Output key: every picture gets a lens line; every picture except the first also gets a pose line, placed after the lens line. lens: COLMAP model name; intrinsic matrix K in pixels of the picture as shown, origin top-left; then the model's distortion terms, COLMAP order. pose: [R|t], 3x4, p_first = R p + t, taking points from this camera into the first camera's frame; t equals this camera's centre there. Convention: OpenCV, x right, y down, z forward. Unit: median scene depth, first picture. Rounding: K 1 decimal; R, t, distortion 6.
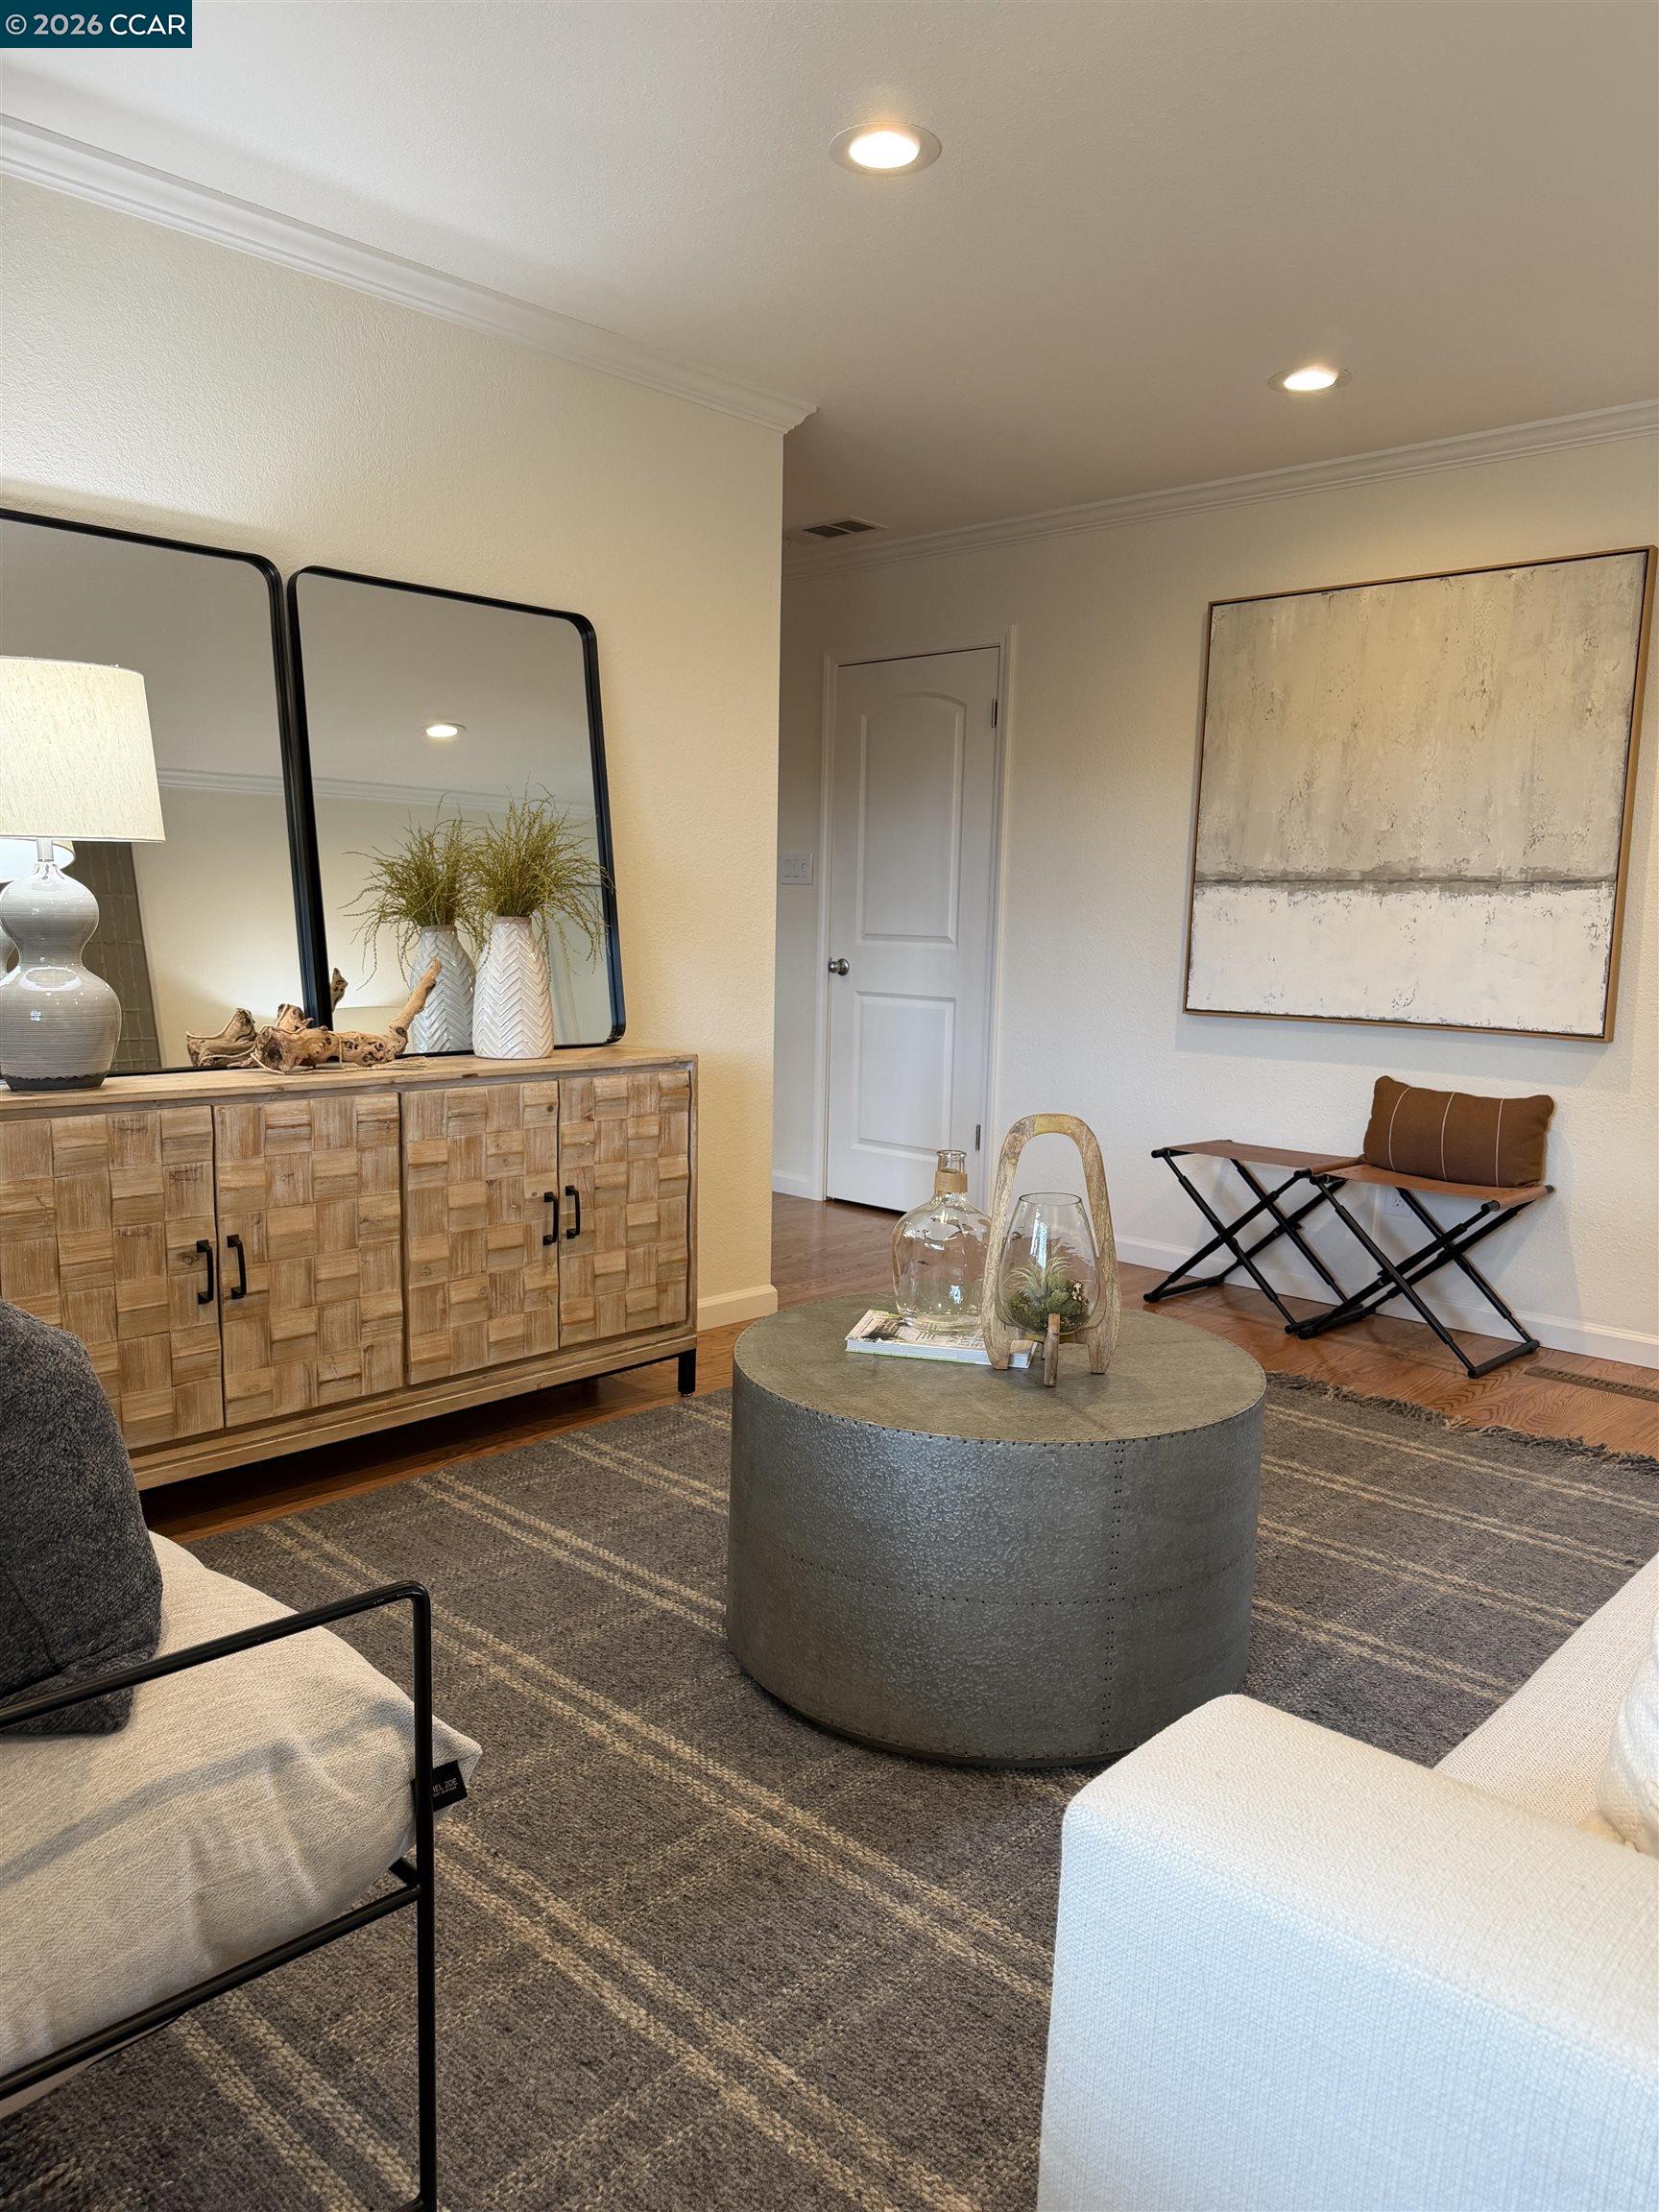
lens RADIAL K [[1547.2, 0, 838.6], [0, 1547.2, 1112.3], [0, 0, 1]] dist [0.168715, -0.364613]
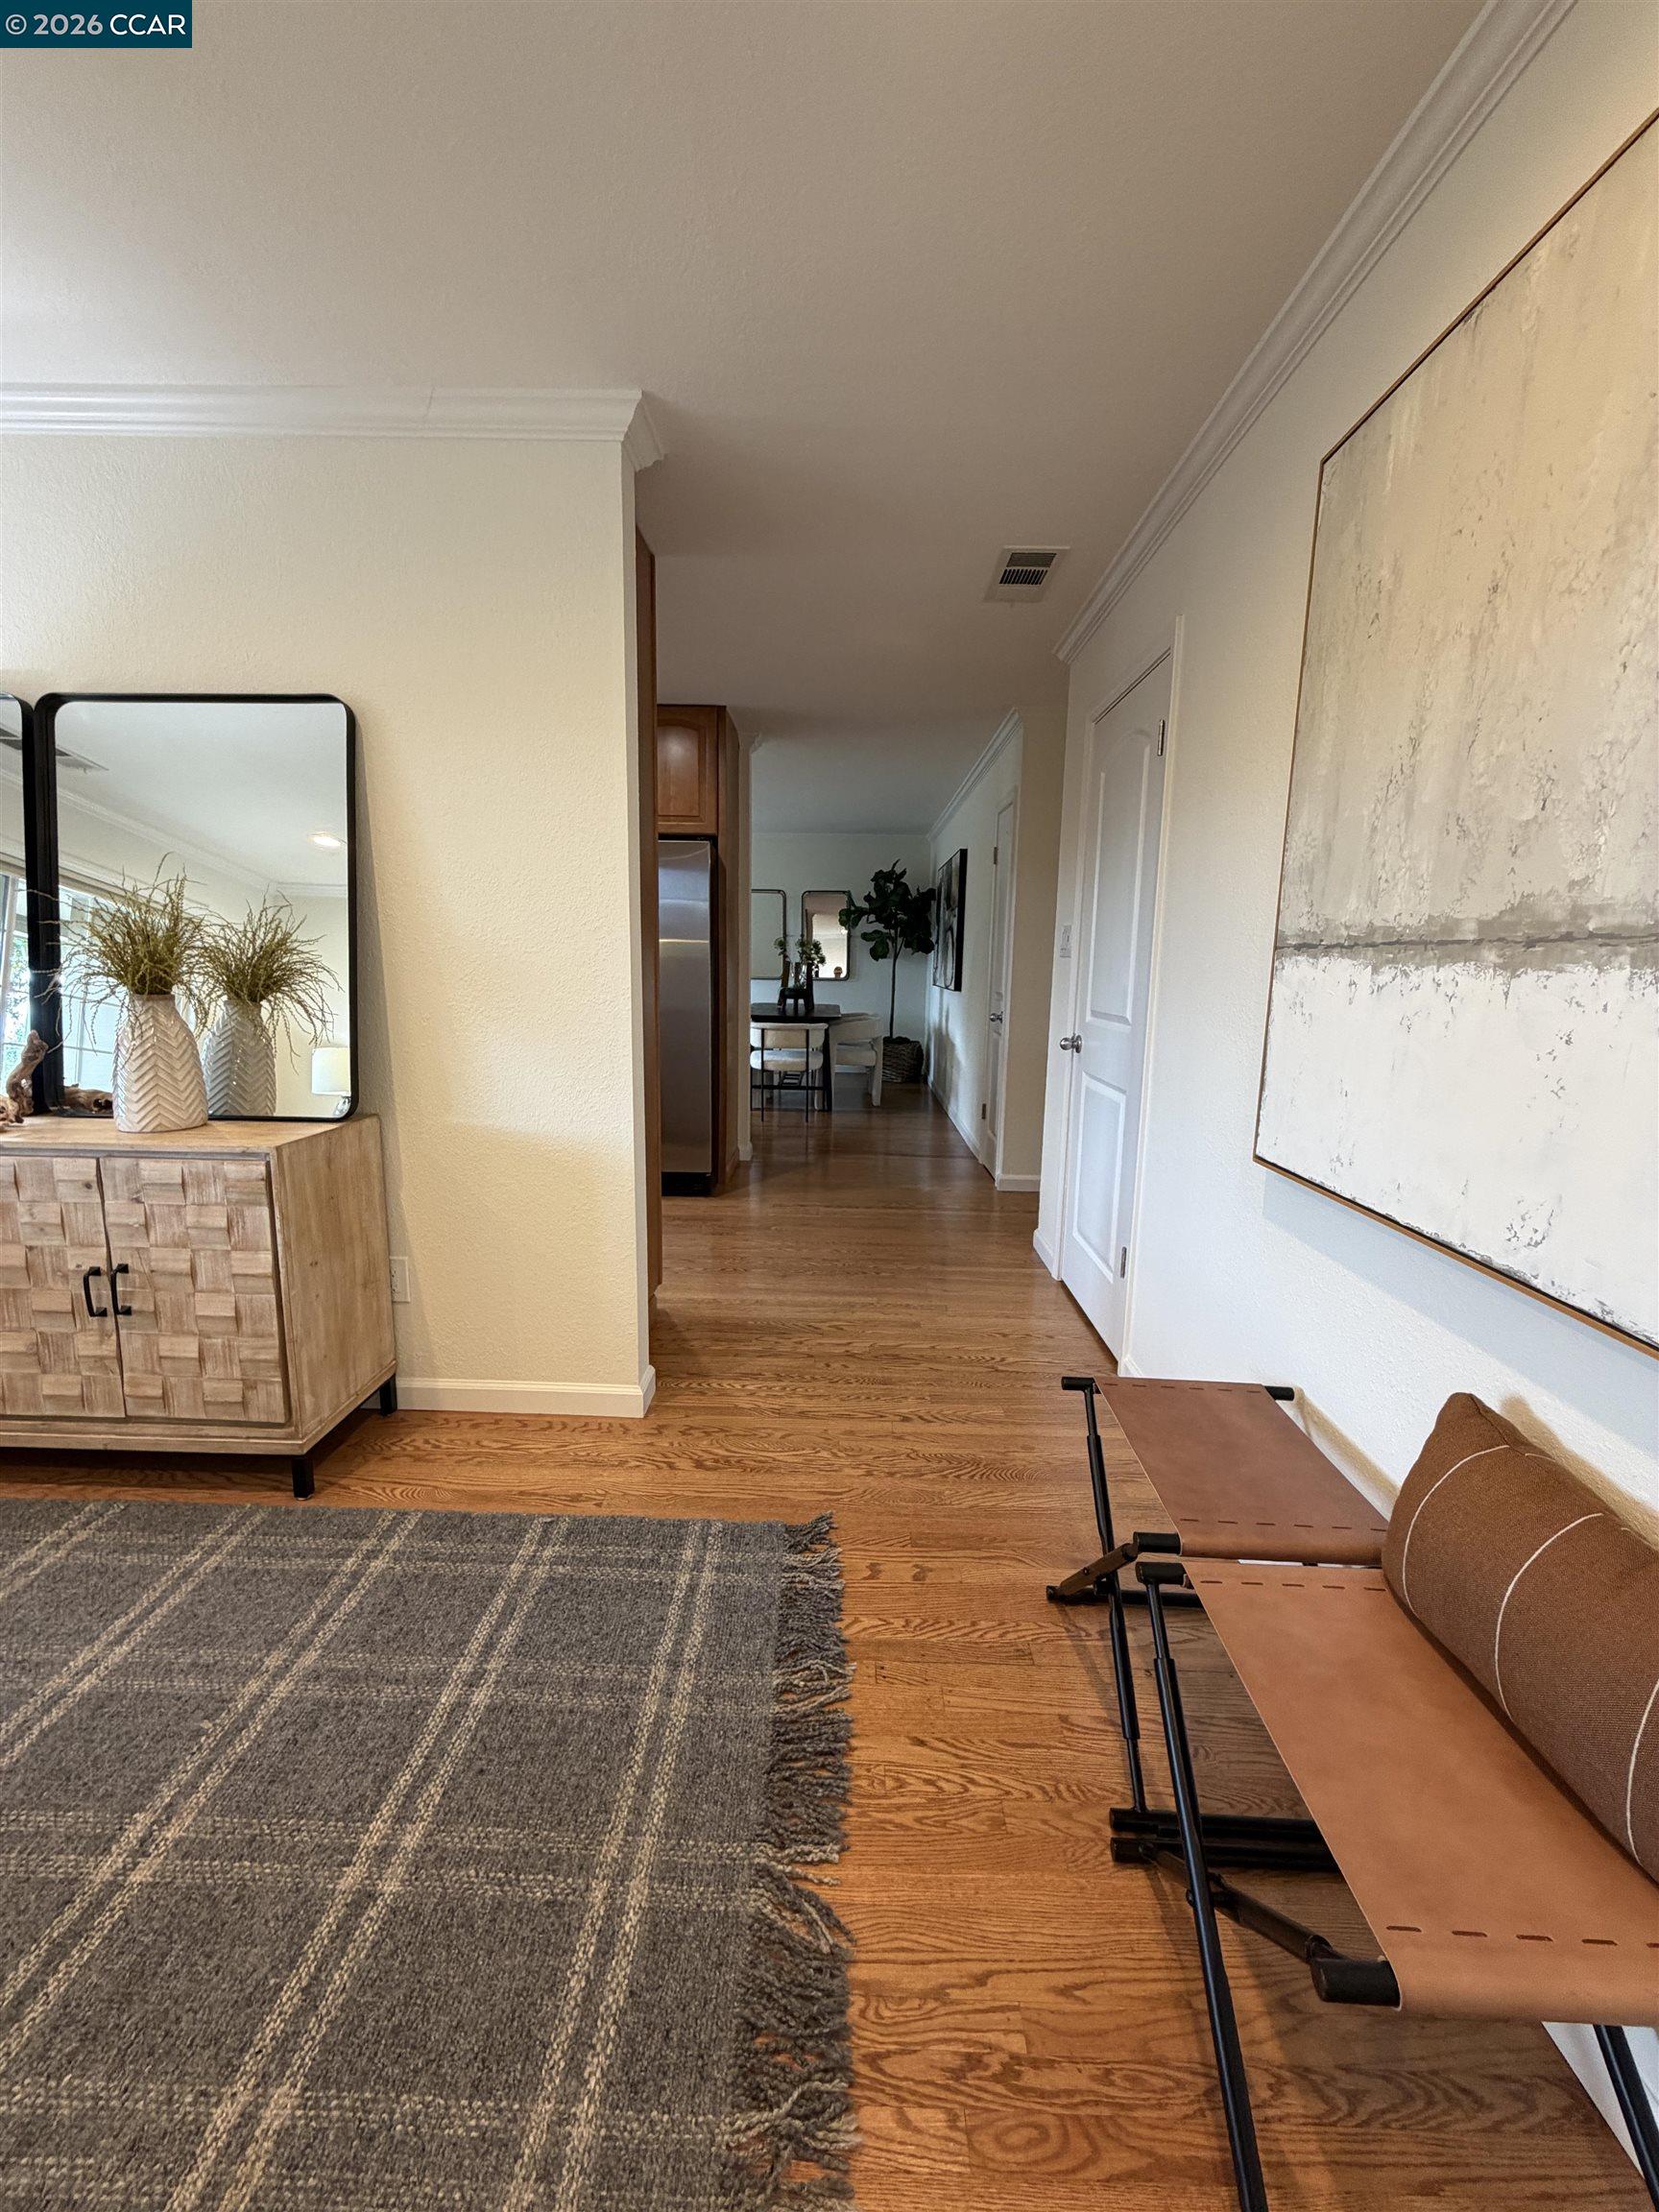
lens RADIAL K [[885.0, 0, 832.2], [0, 885.0, 1102.2], [0, 0, 1]] dist [0.000517, 0.000087]
pose [[0.669002, 0.107802, -0.735402, 0.439185], [-0.098913, 0.993538, 0.055660, -0.108232], [0.736650, 0.035505, 0.675342, 0.769666]]
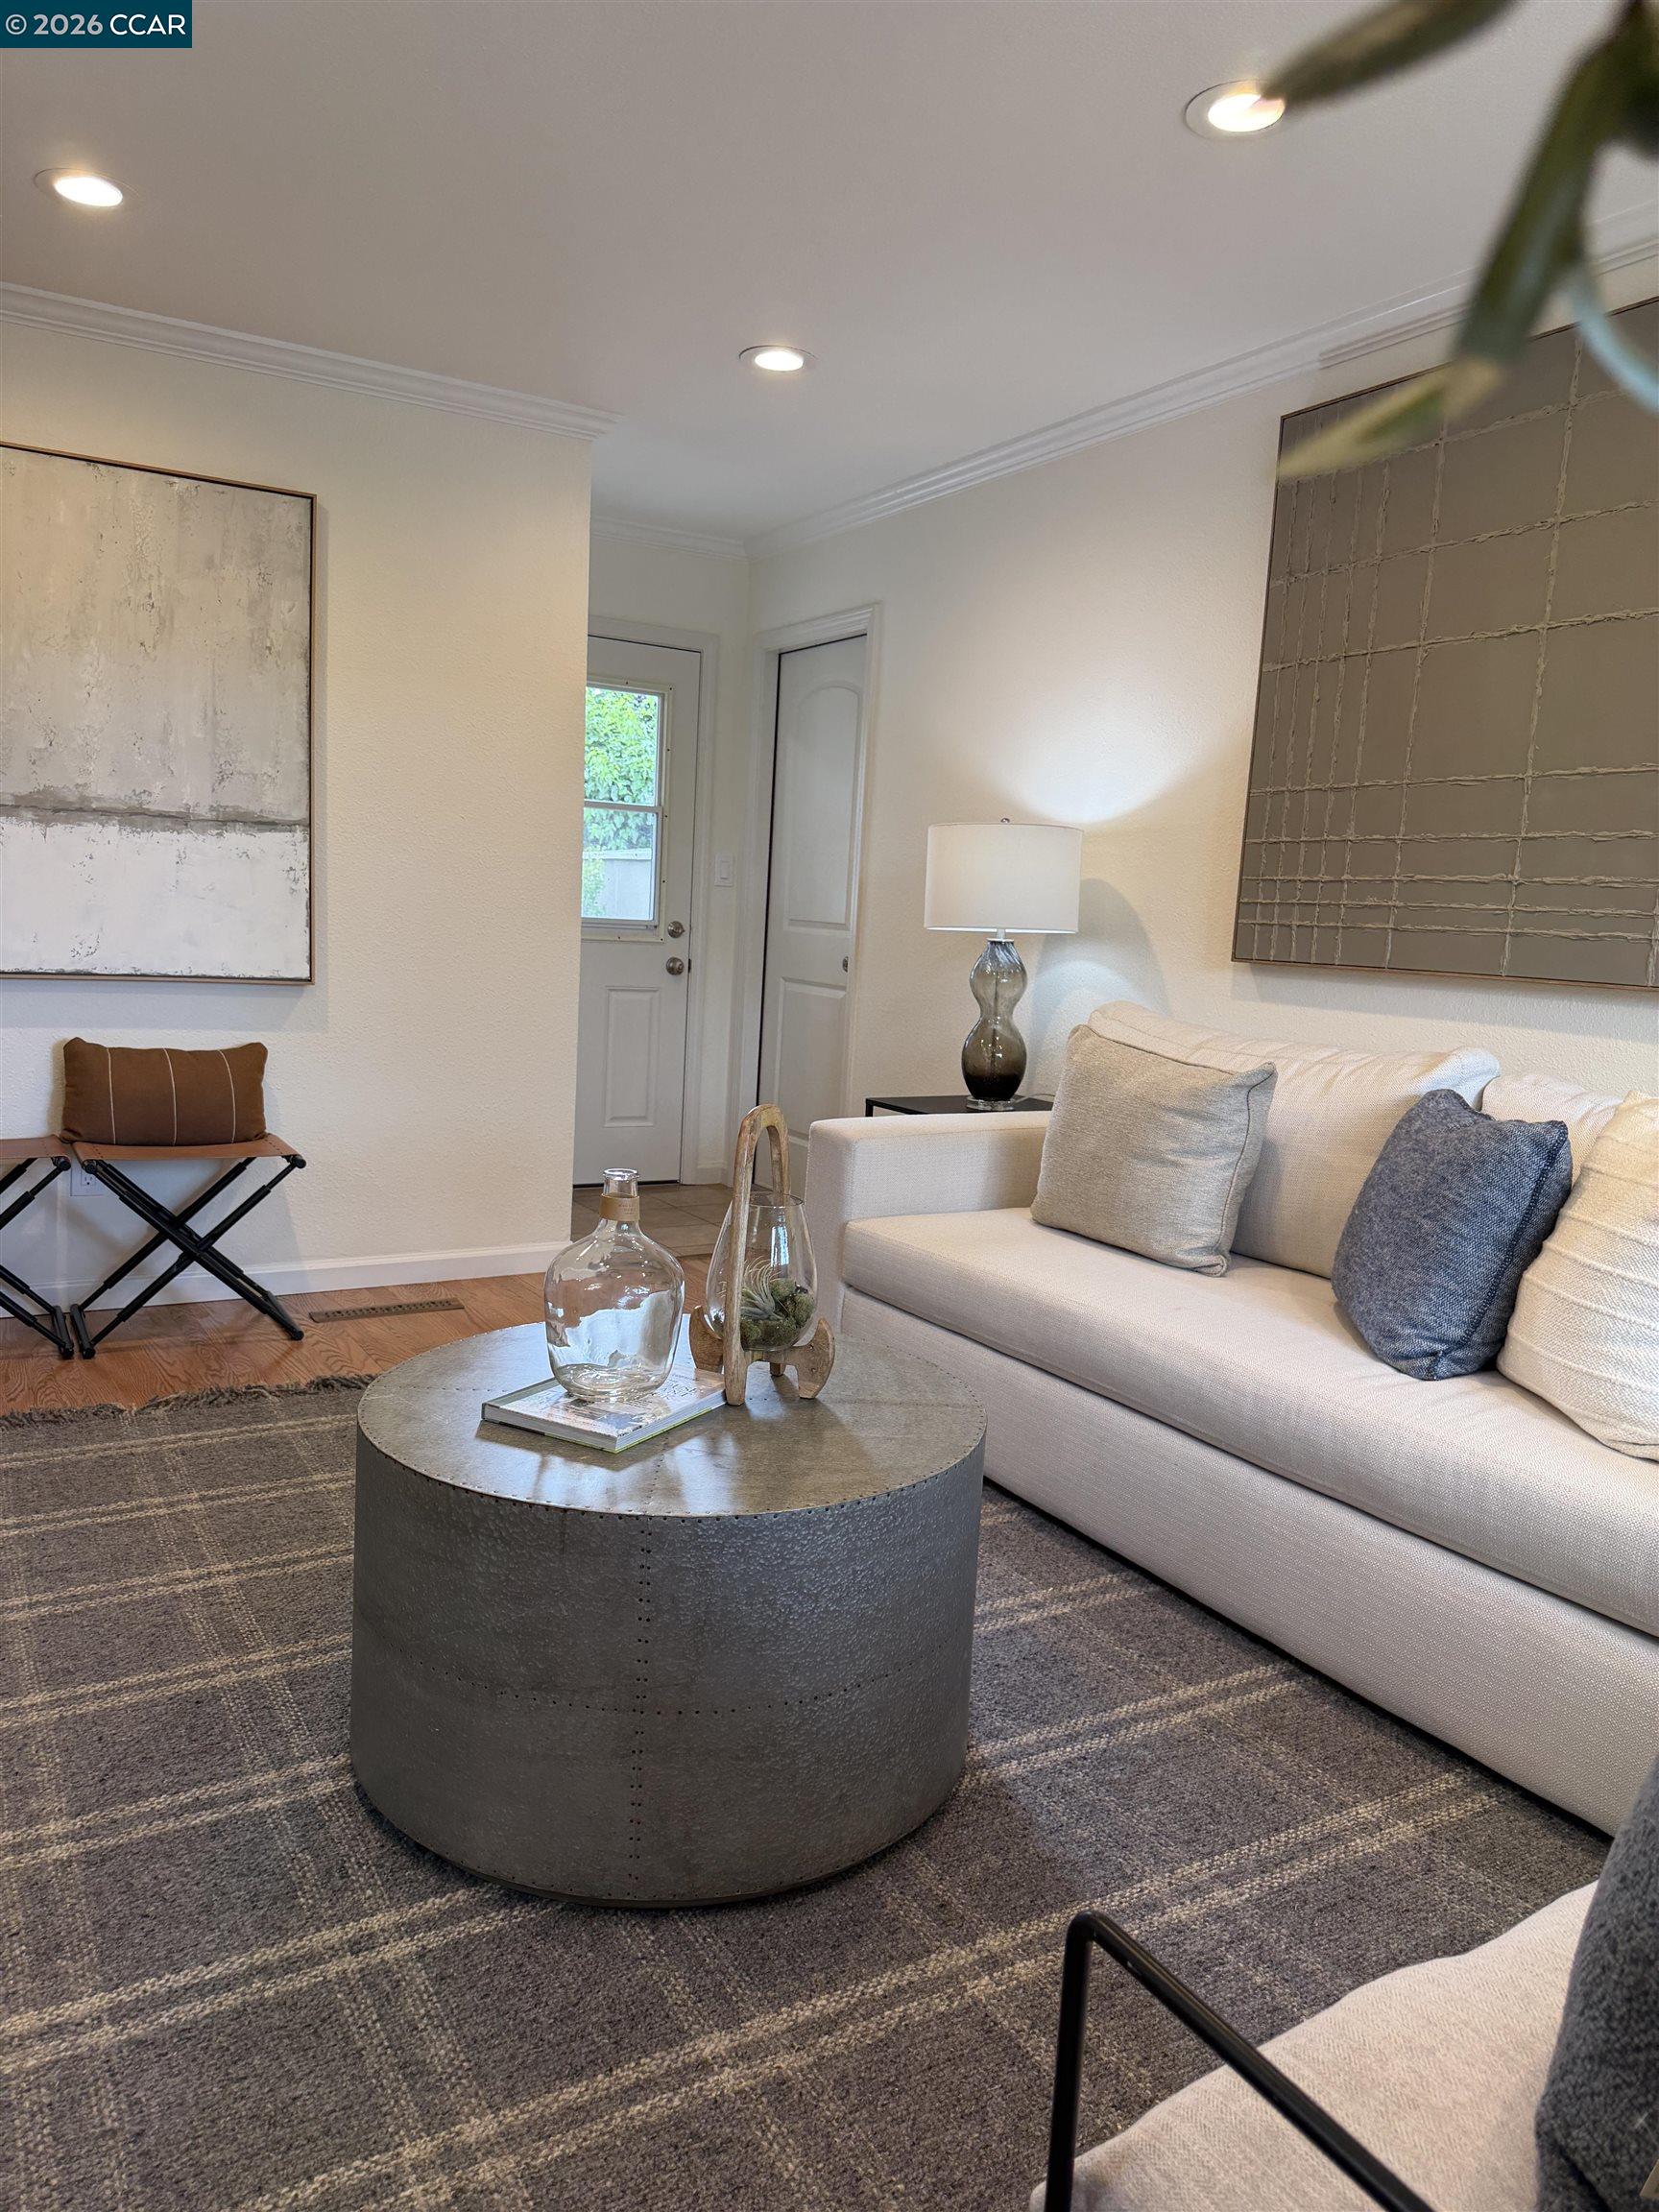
lens RADIAL K [[1564.7, 0, 815.2], [0, 1564.7, 1103.2], [0, 0, 1]] dist [0.037826, -0.053343]
pose [[0.291467, -0.129333, 0.947798, -0.388683], [0.083227, 0.990489, 0.109564, -0.052795], [-0.952954, 0.046948, 0.299458, 0.391253]]
